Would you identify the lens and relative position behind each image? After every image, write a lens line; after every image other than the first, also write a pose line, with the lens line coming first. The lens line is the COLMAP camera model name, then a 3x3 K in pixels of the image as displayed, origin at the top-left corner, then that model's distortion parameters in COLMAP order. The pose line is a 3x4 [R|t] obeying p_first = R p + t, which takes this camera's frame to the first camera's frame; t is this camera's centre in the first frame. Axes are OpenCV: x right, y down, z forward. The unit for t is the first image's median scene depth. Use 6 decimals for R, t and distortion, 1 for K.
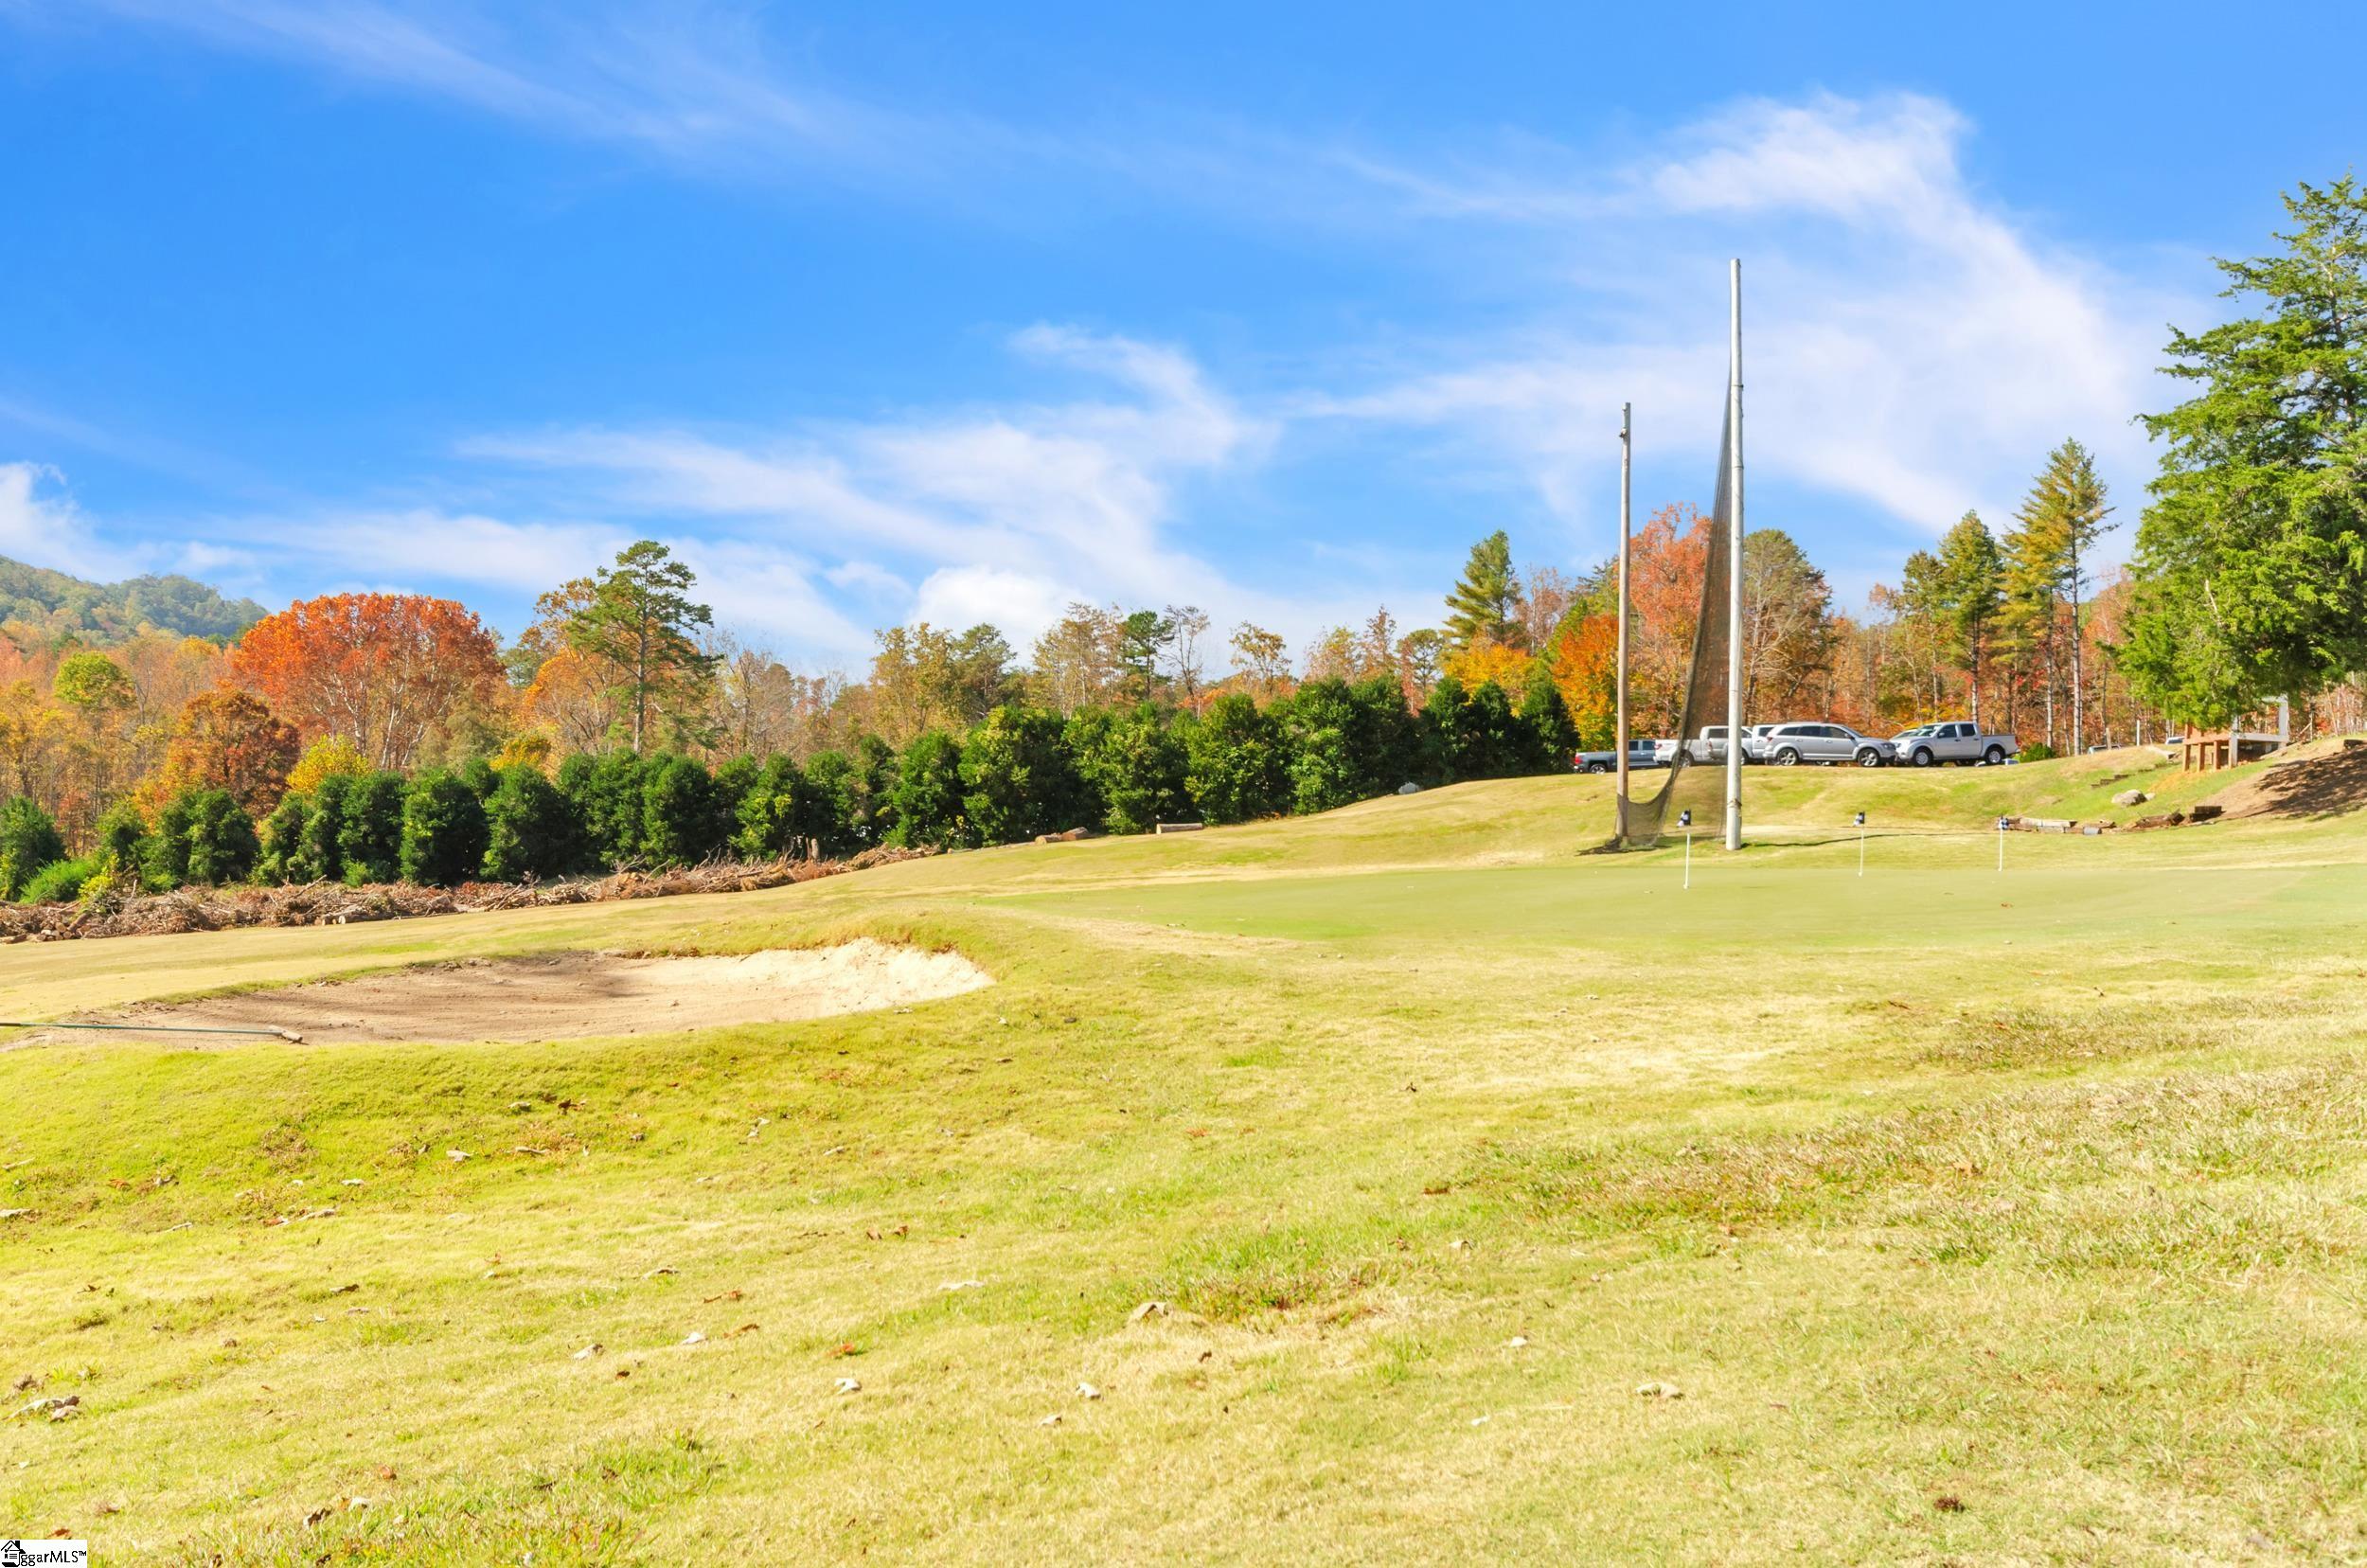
lens RADIAL K [[1968.6, 0, 1198.0], [0, 1968.6, 789.9], [0, 0, 1]] dist [-0.002775, 0.005739]
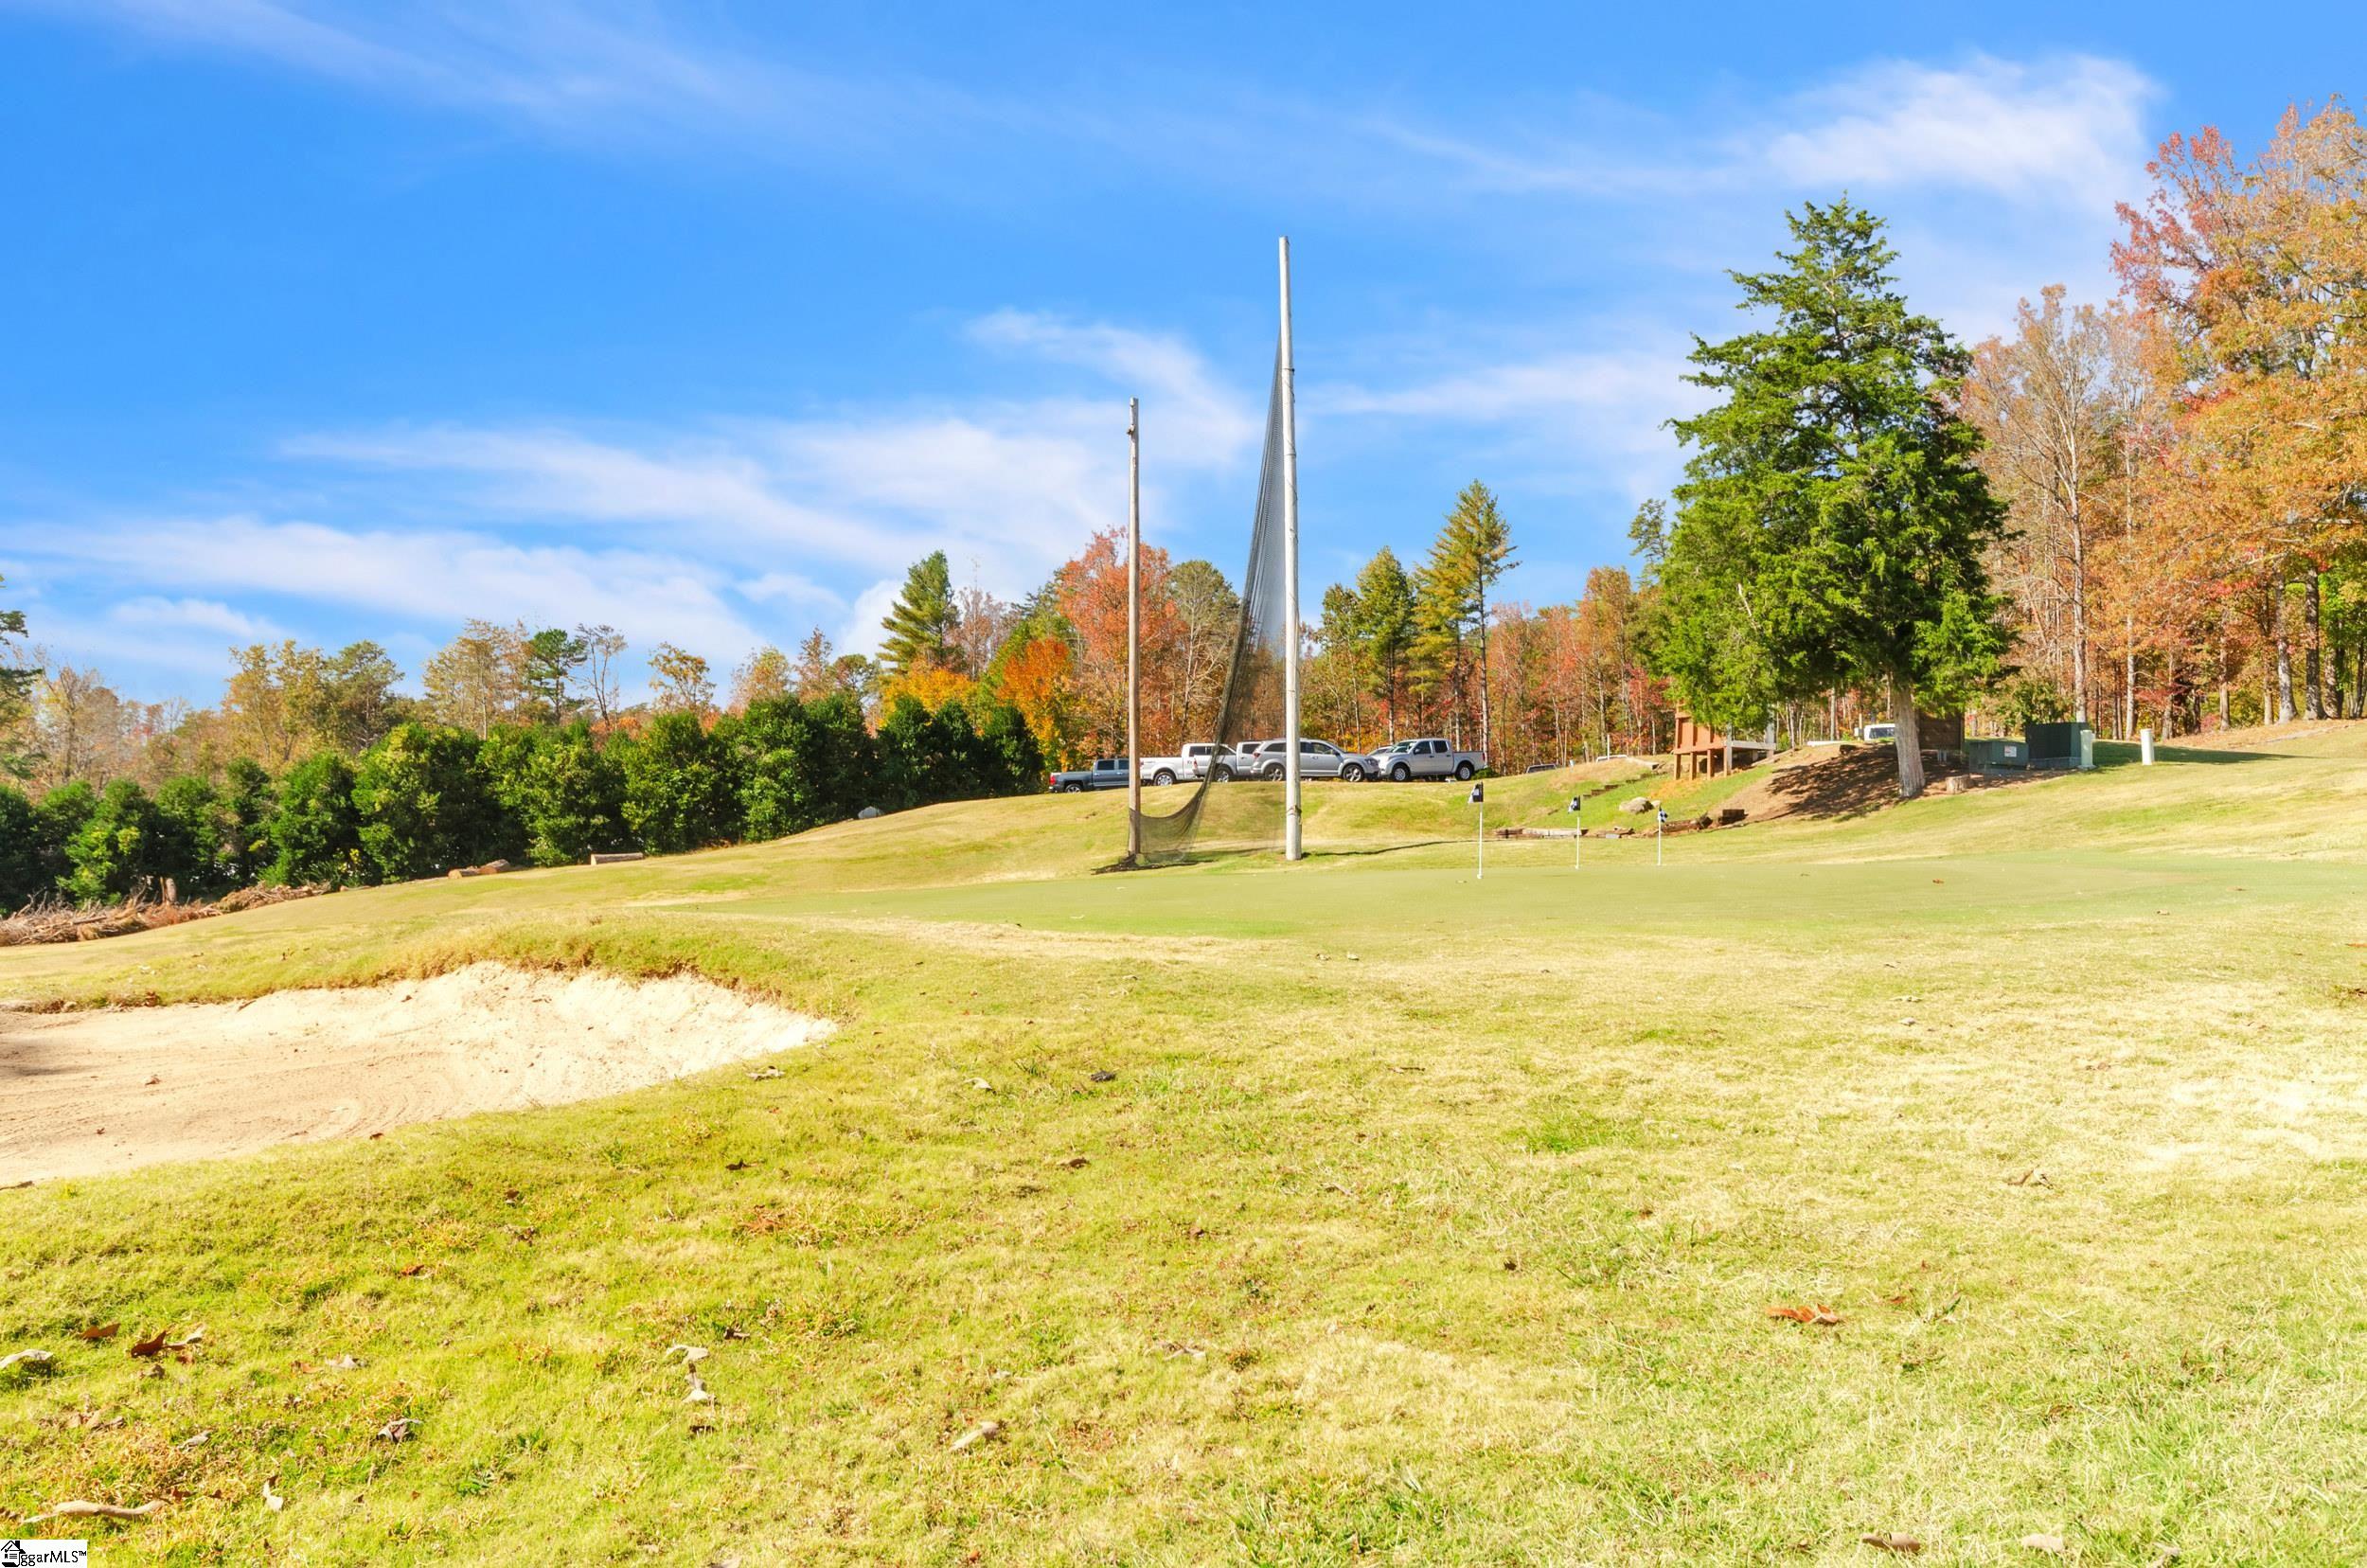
lens RADIAL K [[1968.6, 0, 1198.0], [0, 1968.6, 789.9], [0, 0, 1]] dist [-0.002775, 0.005739]
pose [[0.955237, -0.005627, 0.295787, -0.042963], [0.010815, 0.999815, -0.015906, 0.009969], [-0.295643, 0.018392, 0.955121, 0.100485]]
